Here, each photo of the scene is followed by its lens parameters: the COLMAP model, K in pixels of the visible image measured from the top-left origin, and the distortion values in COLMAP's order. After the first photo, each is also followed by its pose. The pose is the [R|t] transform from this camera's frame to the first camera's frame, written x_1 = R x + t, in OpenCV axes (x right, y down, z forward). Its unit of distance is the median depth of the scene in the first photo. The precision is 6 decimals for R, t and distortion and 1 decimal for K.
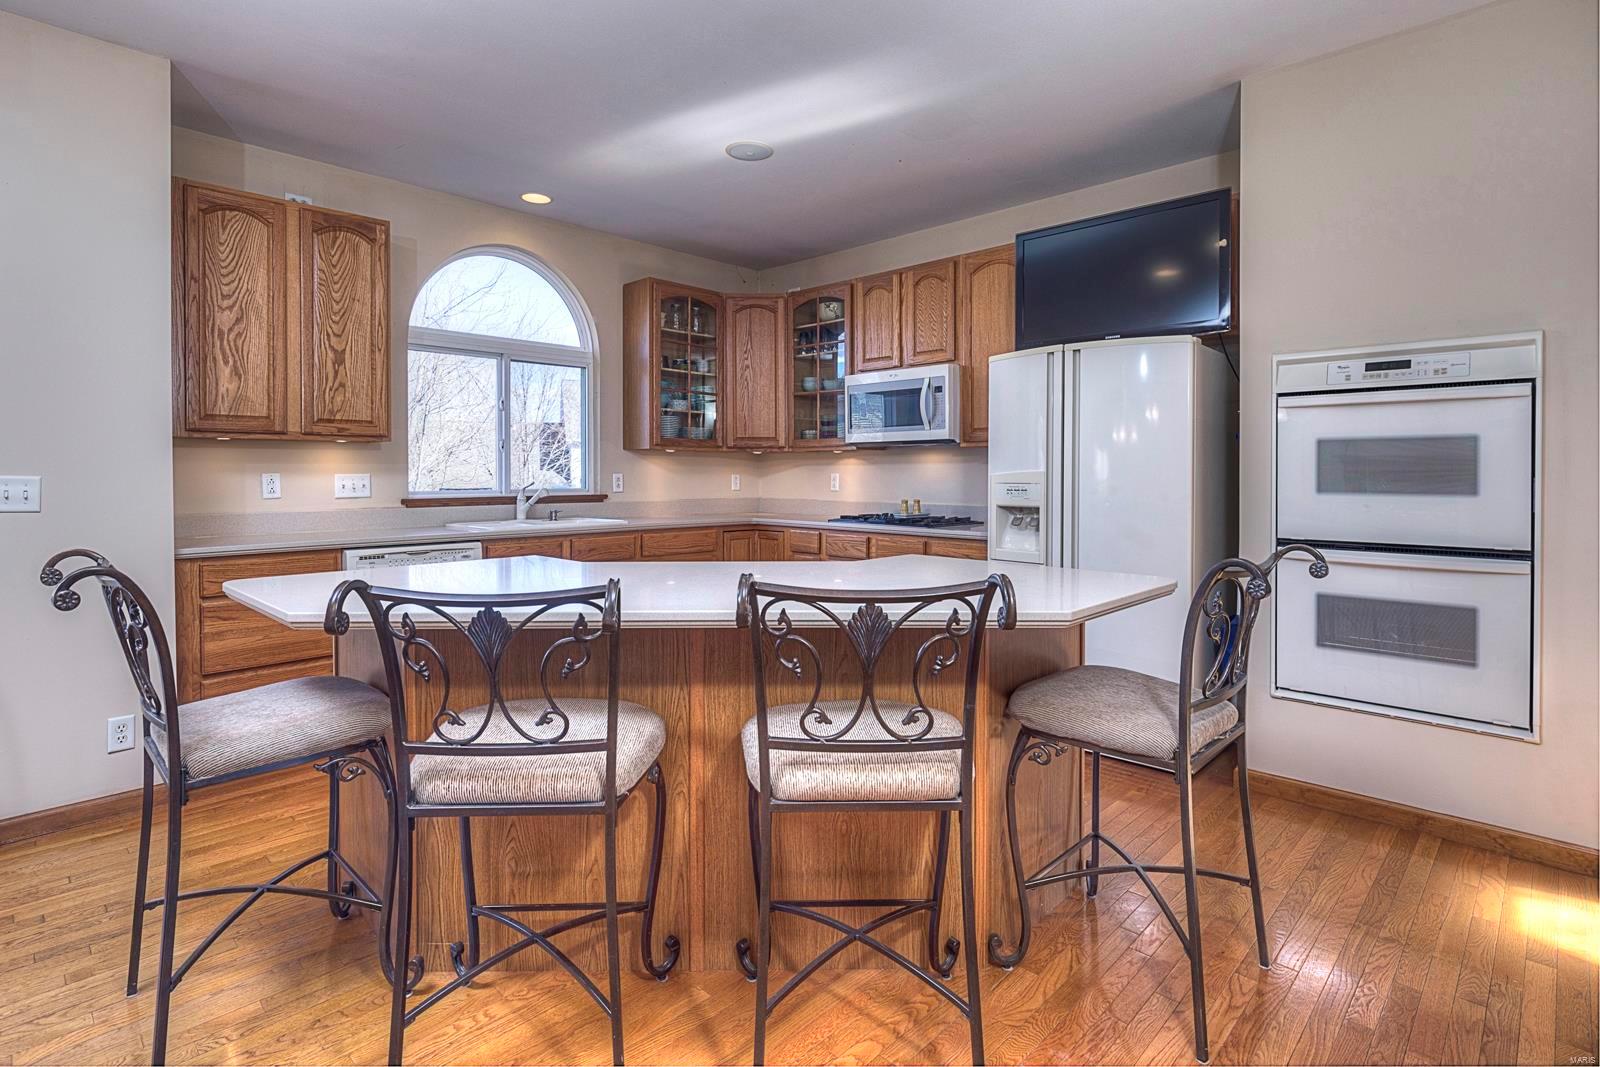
lens RADIAL K [[791.9, 0, 799.0], [0, 791.9, 484.8], [0, 0, 1]] dist [-0.001779, -0.000145]
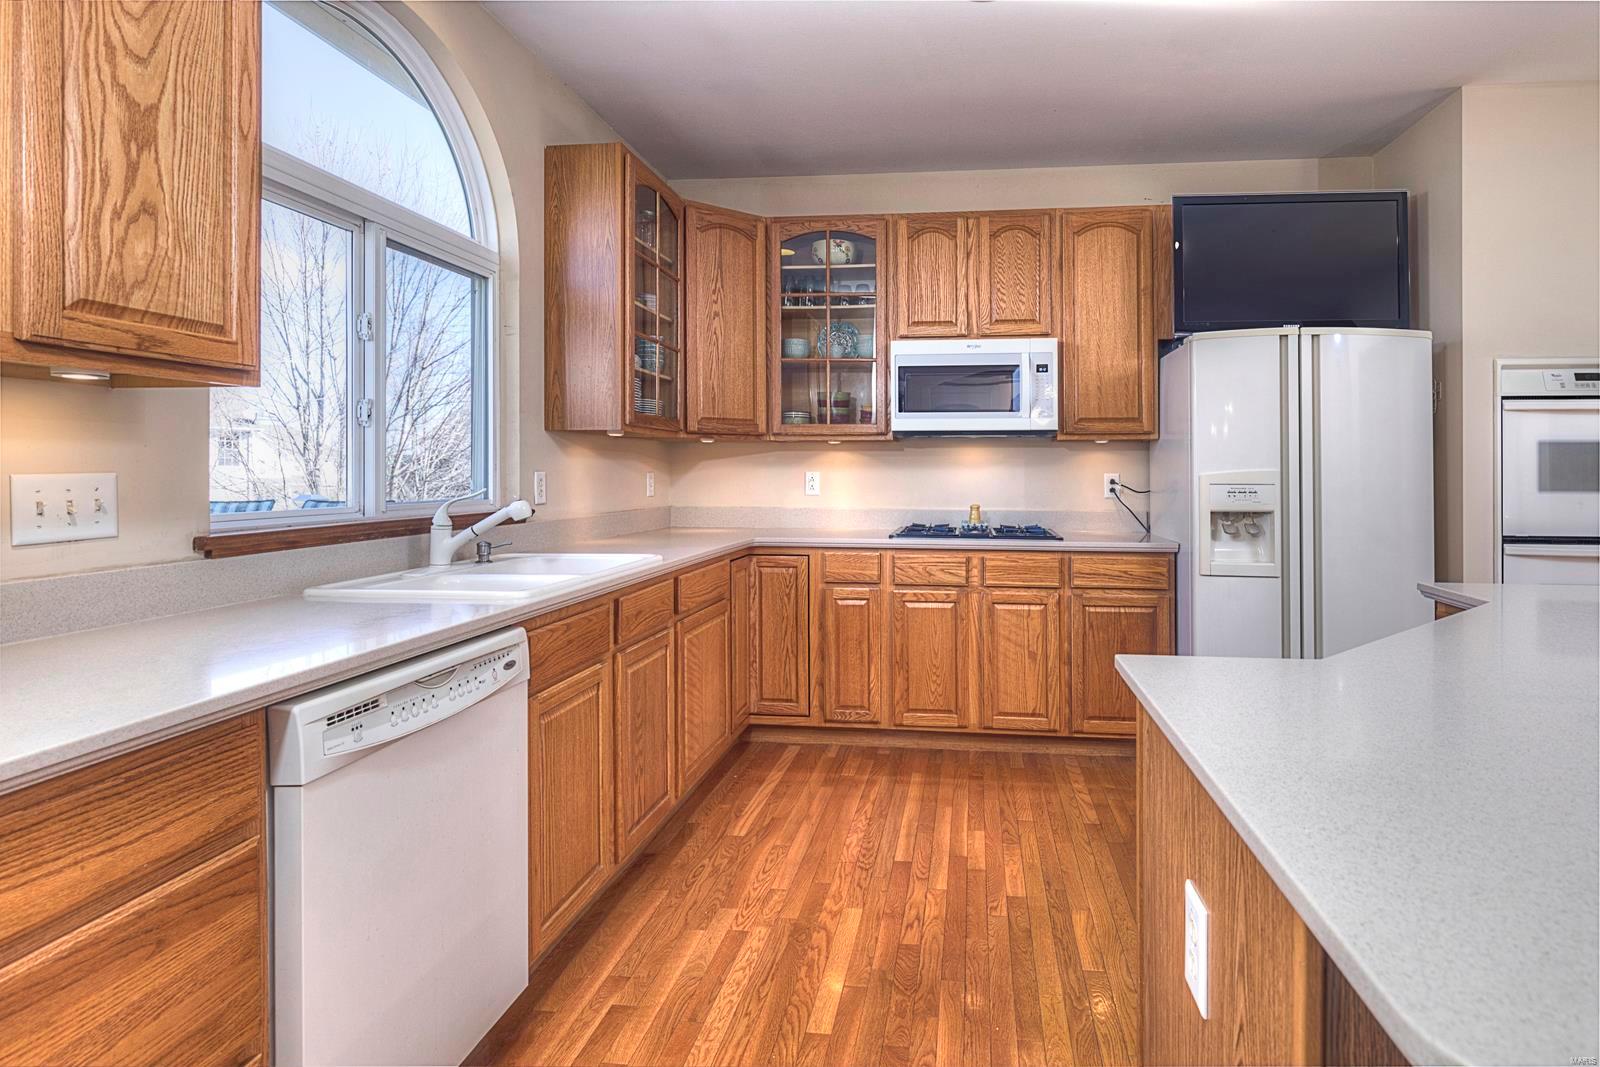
lens RADIAL K [[793.1, 0, 800.1], [0, 793.1, 469.6], [0, 0, 1]] dist [-0.002136, -0.000140]
pose [[0.785277, 0.002604, 0.619139, -0.526258], [0.006751, 0.999896, -0.012768, -0.008604], [-0.619108, 0.014206, 0.785177, 0.524493]]
